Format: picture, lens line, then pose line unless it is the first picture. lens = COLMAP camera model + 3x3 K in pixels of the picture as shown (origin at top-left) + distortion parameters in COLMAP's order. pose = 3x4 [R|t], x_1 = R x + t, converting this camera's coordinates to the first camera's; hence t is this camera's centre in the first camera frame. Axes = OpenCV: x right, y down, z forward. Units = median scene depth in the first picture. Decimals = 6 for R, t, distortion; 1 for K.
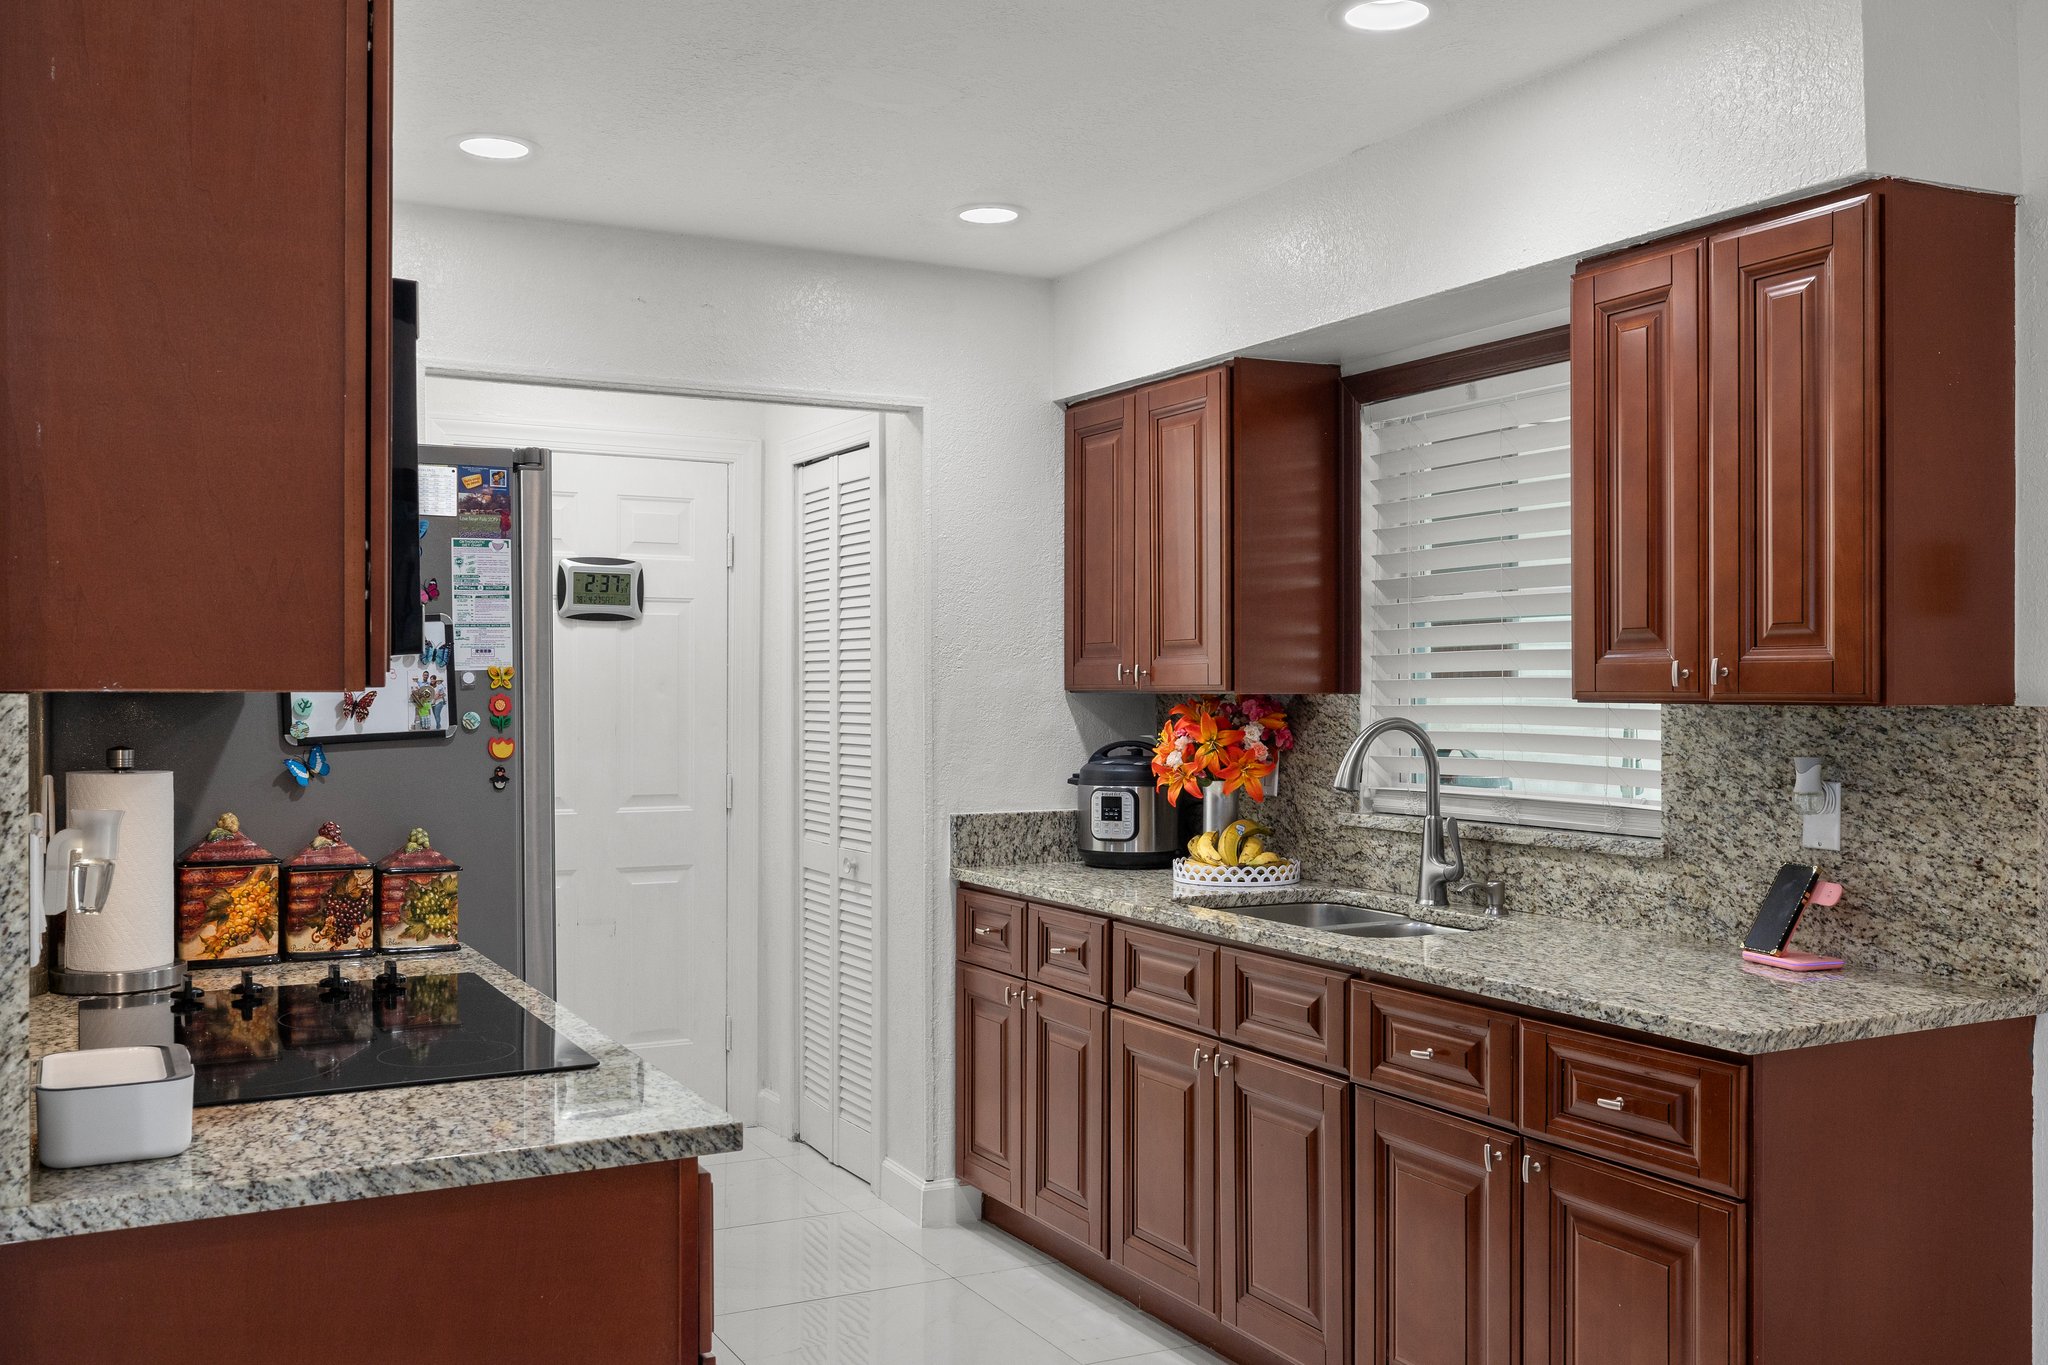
lens RADIAL K [[1814.4, 0, 1024.0], [0, 1814.4, 682.5], [0, 0, 1]] dist [-0.003548, 0.008233]
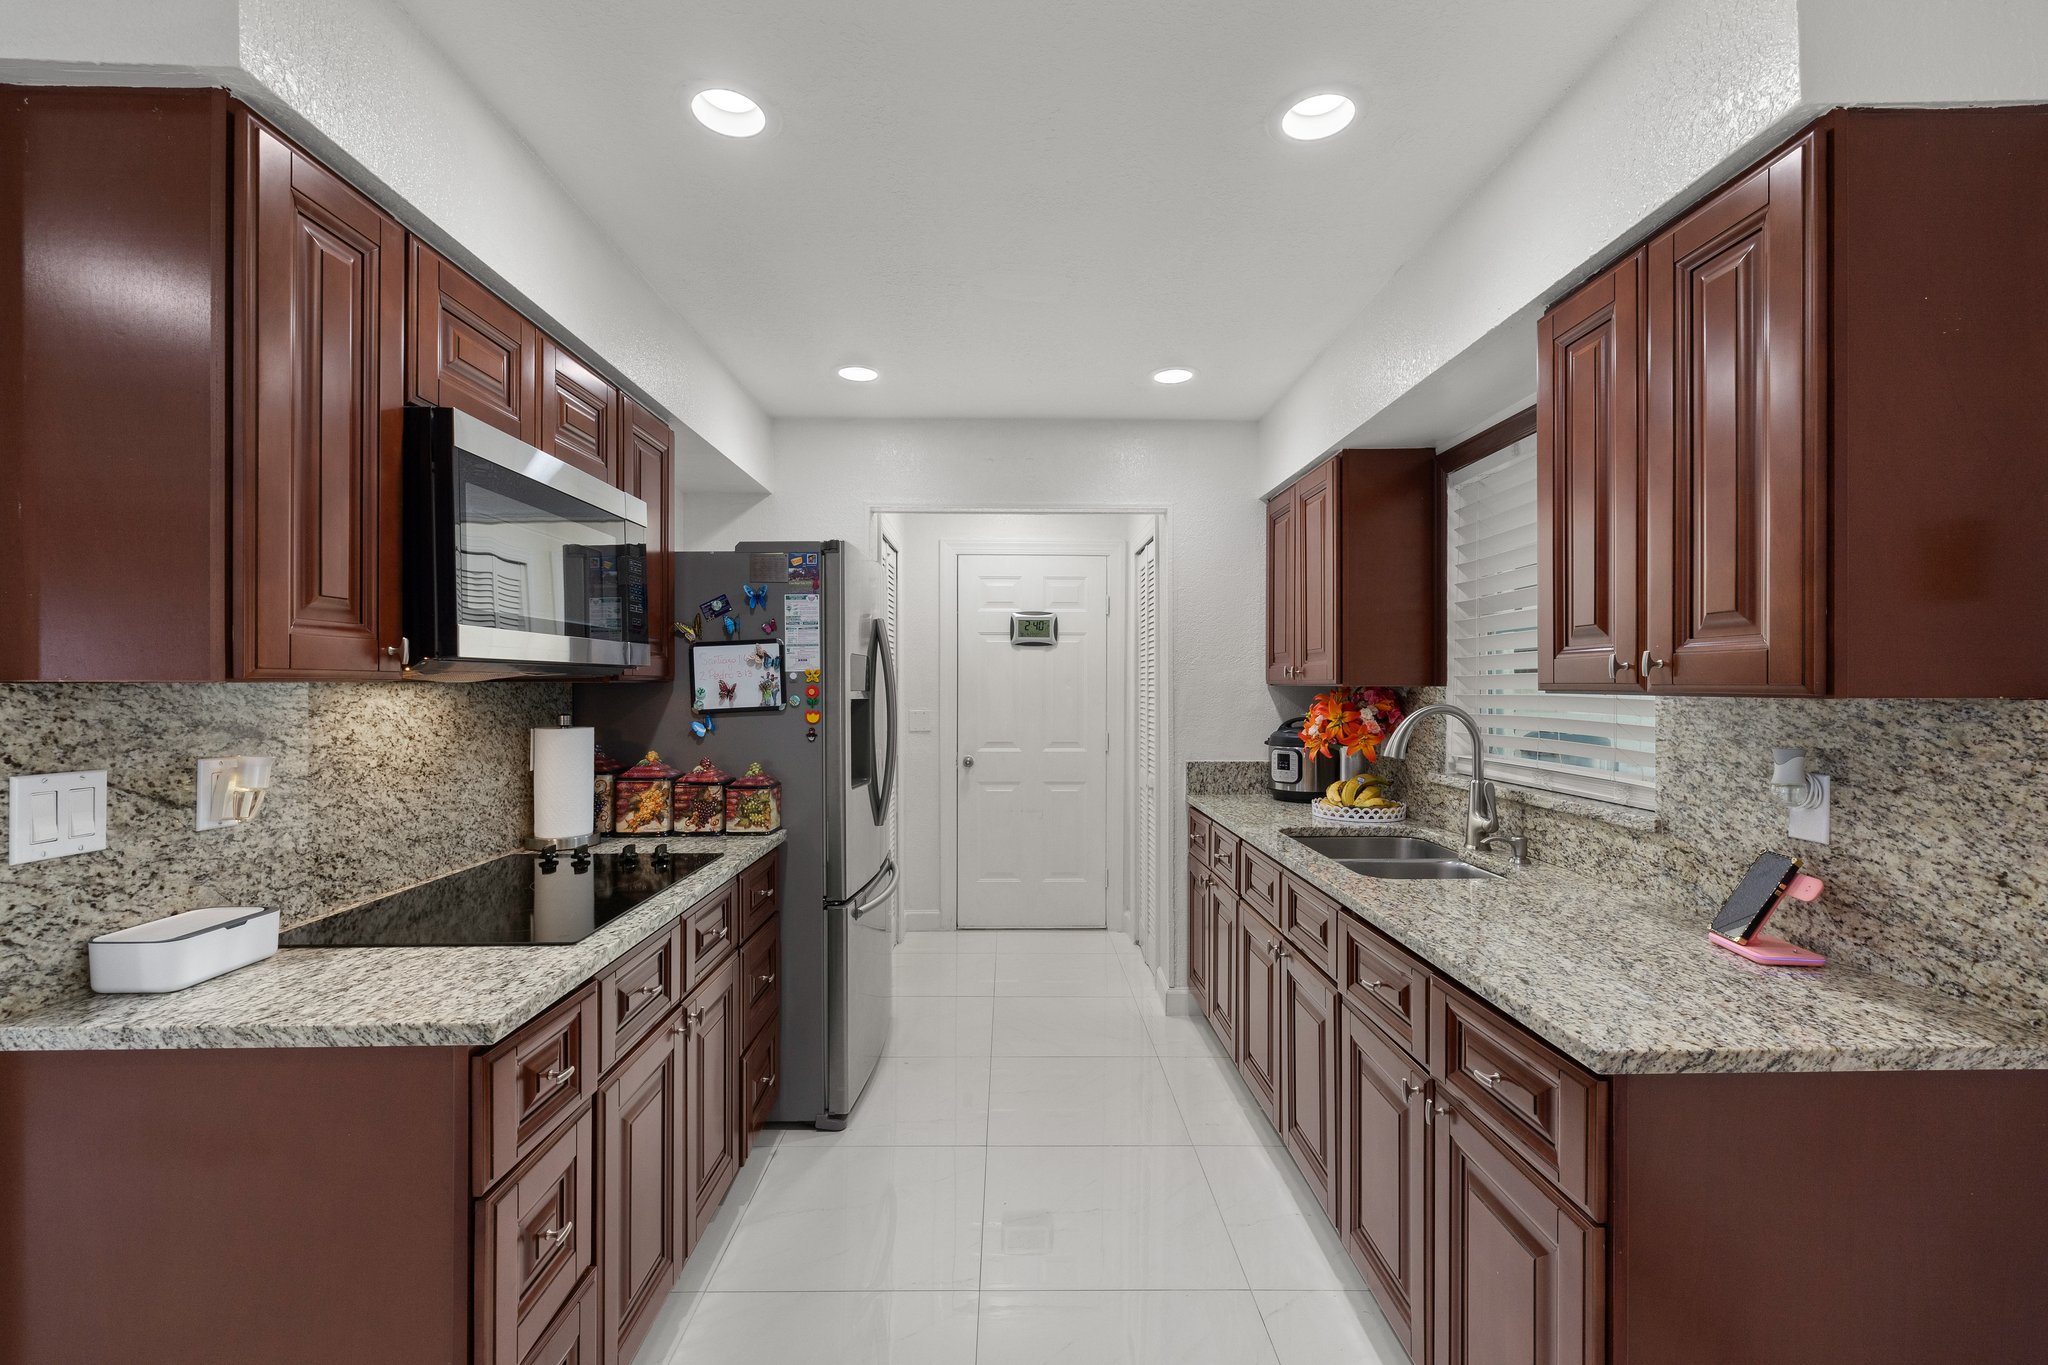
lens RADIAL K [[870.2, 0, 1025.2], [0, 870.2, 684.6], [0, 0, 1]] dist [0.003330, -0.000361]
pose [[0.893687, 0.000440, -0.448691, 0.260670], [0.001243, 0.999993, 0.003456, 0.003248], [0.448690, -0.003647, 0.893680, 0.363038]]
